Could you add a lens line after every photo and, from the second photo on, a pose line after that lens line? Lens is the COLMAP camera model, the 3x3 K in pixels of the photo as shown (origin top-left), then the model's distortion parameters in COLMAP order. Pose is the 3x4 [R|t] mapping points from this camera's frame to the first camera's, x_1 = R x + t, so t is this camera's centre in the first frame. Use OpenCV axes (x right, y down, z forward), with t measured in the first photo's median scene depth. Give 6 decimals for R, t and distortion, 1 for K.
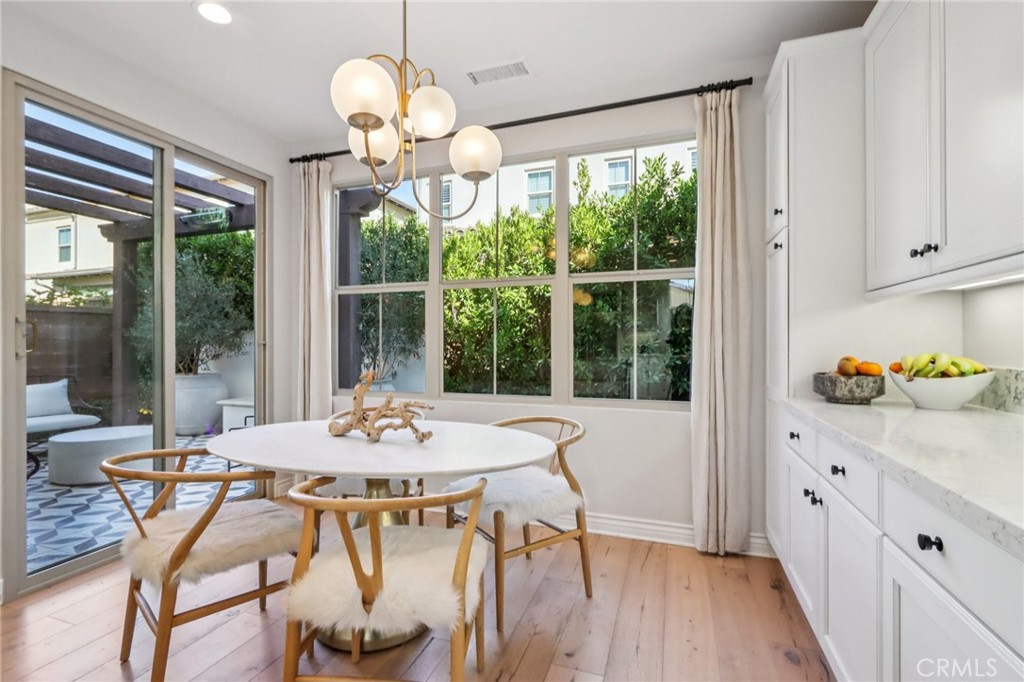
lens RADIAL K [[474.2, 0, 499.3], [0, 474.2, 342.2], [0, 0, 1]] dist [0.003379, -0.002269]
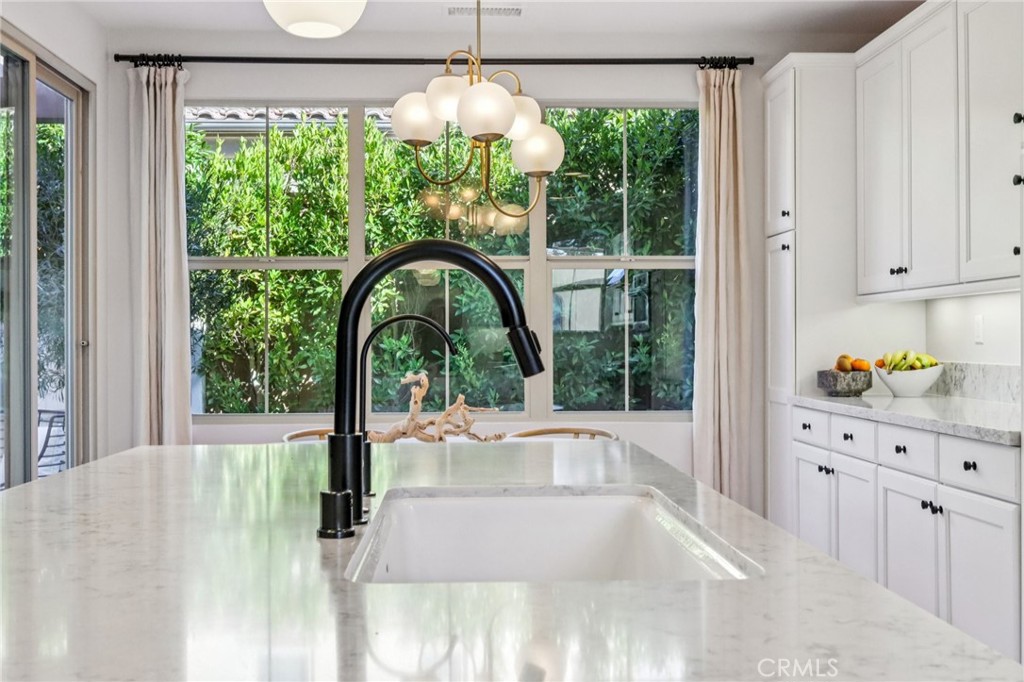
lens RADIAL K [[1138.6, 0, 505.1], [0, 1138.6, 339.6], [0, 0, 1]] dist [-0.000887, 0.000000]
pose [[0.923368, -0.000010, 0.383917, -0.766930], [0.001139, 0.999996, -0.002715, 0.001200], [-0.383916, 0.002944, 0.923364, -0.865749]]
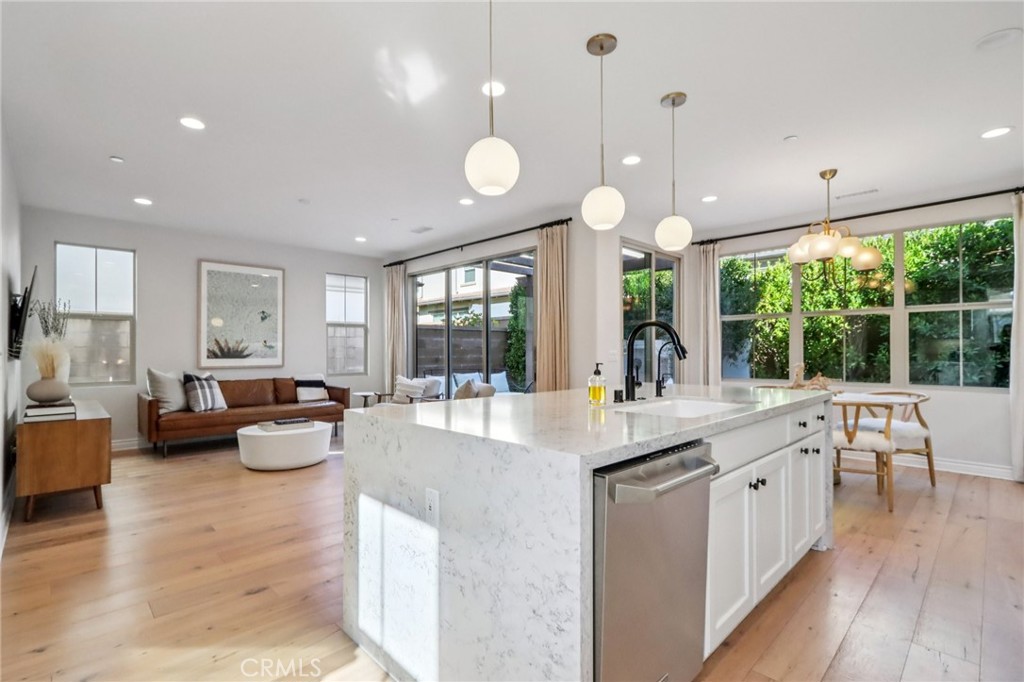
lens RADIAL K [[474.2, 0, 500.5], [0, 474.2, 347.9], [0, 0, 1]] dist [0.003379, -0.002269]
pose [[0.899256, -0.001834, -0.437420, -0.440774], [0.000416, 0.999994, -0.003338, -0.000092], [0.437423, 0.002820, 0.899251, -1.198210]]
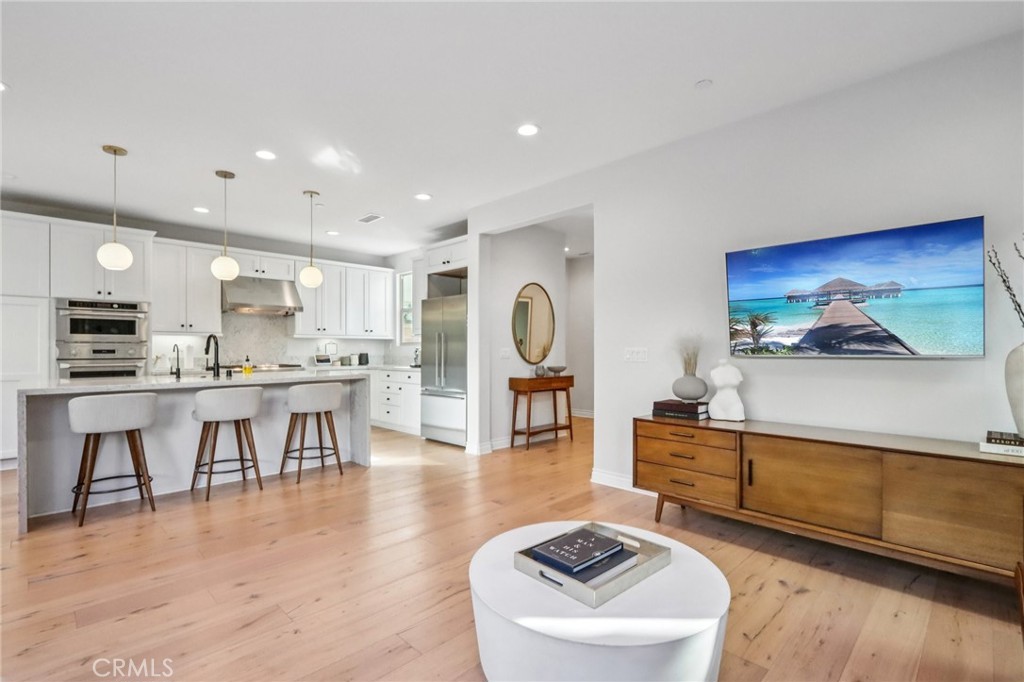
lens RADIAL K [[474.2, 0, 507.2], [0, 474.2, 348.0], [0, 0, 1]] dist [0.003379, -0.002269]
pose [[-0.909631, 0.006900, 0.415361, -2.250638], [0.004881, 0.999971, -0.005923, 0.010703], [-0.415389, -0.003361, -0.909638, 0.834128]]
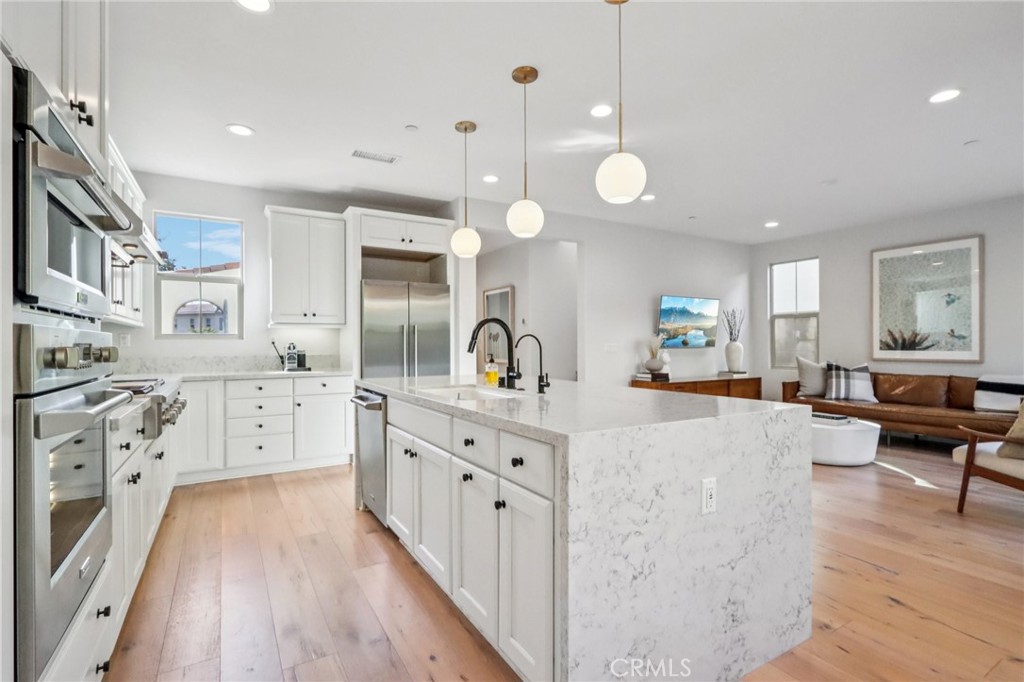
lens RADIAL K [[474.2, 0, 500.4], [0, 474.2, 341.1], [0, 0, 1]] dist [0.003379, -0.002269]
pose [[-0.631644, 0.000688, -0.775258, 0.197951], [0.006639, 0.999968, -0.004521, -0.000474], [0.775230, -0.008003, -0.631629, 0.367385]]
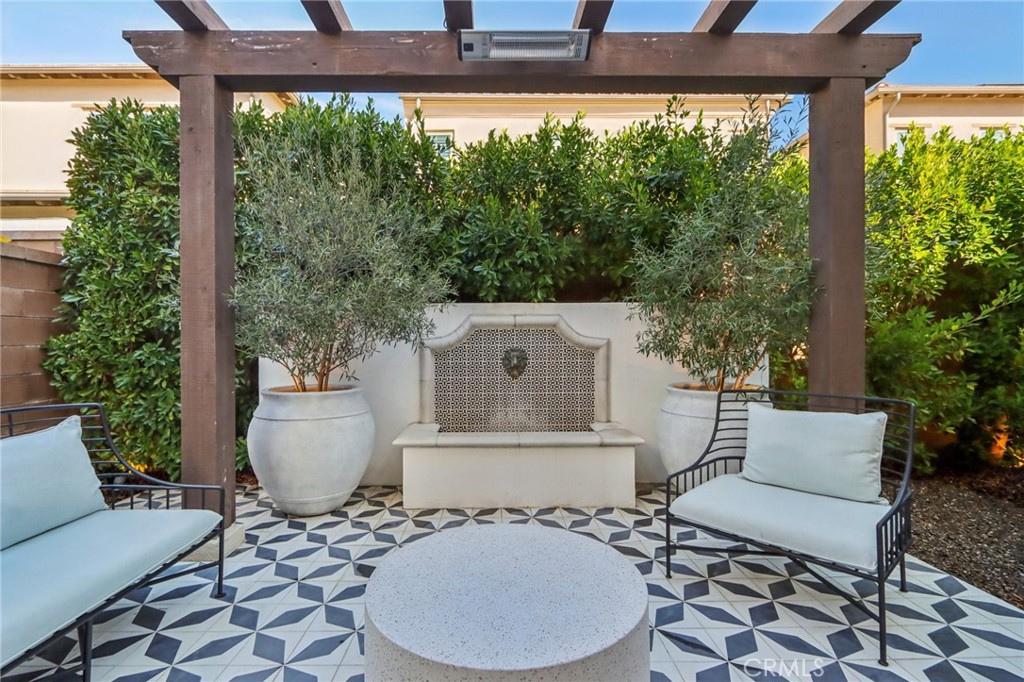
lens RADIAL K [[474.2, 0, 509.1], [0, 474.2, 340.3], [0, 0, 1]] dist [0.003379, -0.002269]
pose [[0.930880, -0.001551, 0.365322, -1.690297], [-0.001000, 0.999976, 0.006792, 0.035837], [-0.365324, -0.006688, 0.930856, 1.225865]]
